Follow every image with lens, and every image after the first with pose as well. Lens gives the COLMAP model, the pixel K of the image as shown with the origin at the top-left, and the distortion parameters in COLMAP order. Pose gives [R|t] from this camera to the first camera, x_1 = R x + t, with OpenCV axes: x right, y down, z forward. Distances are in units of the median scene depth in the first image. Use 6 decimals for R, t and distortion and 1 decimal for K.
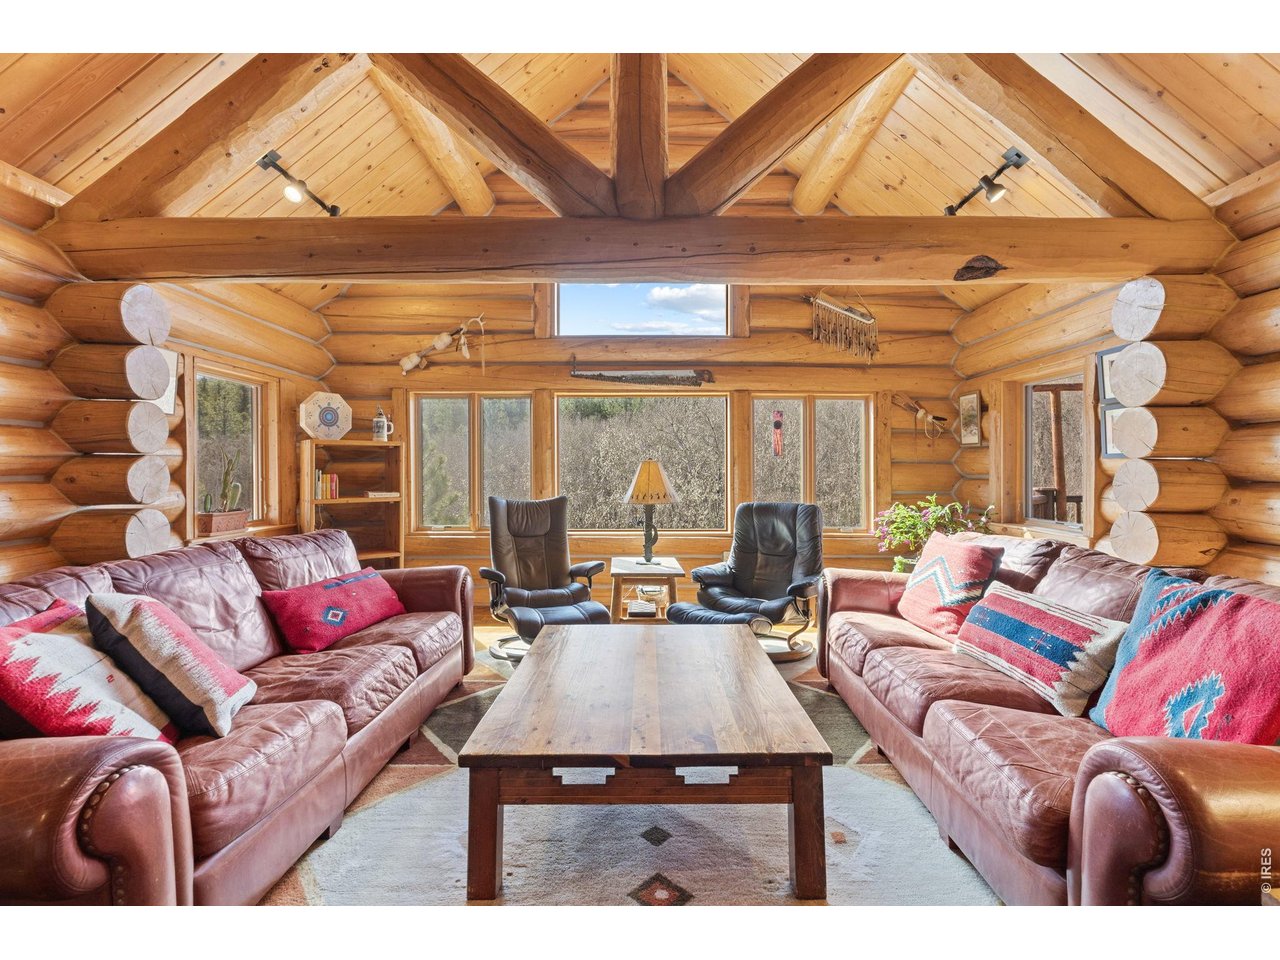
lens RADIAL K [[568.2, 0, 640.0], [0, 568.2, 480.0], [0, 0, 1]] dist [-0.000327, -0.000204]
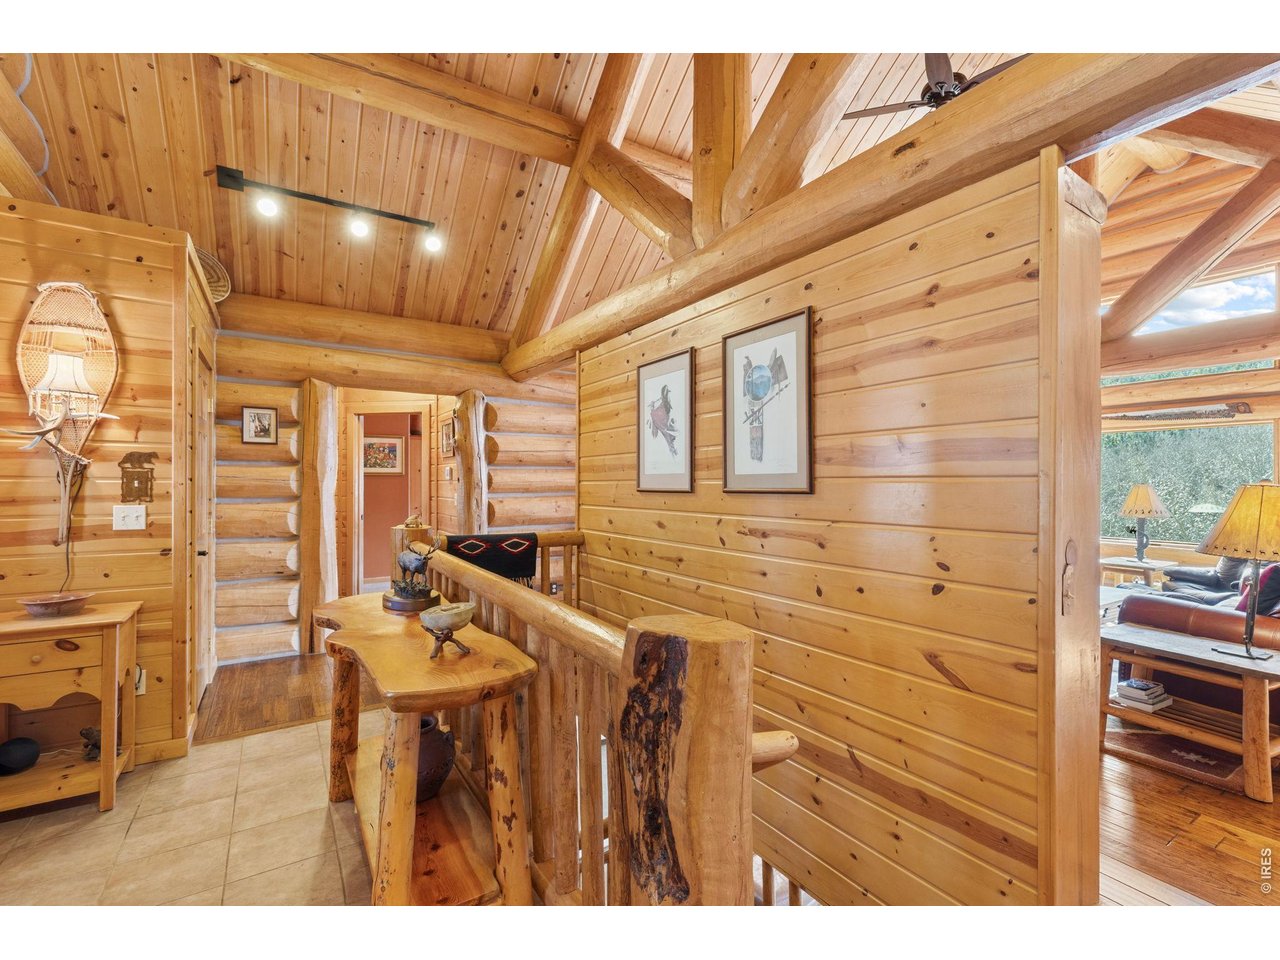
lens RADIAL K [[568.2, 0, 640.0], [0, 568.2, 480.0], [0, 0, 1]] dist [-0.000327, -0.000204]
pose [[0.538890, -0.003506, -0.842369, 0.770436], [-0.021493, 0.999609, -0.017910, 0.004810], [0.842102, 0.027757, 0.538604, -1.073573]]
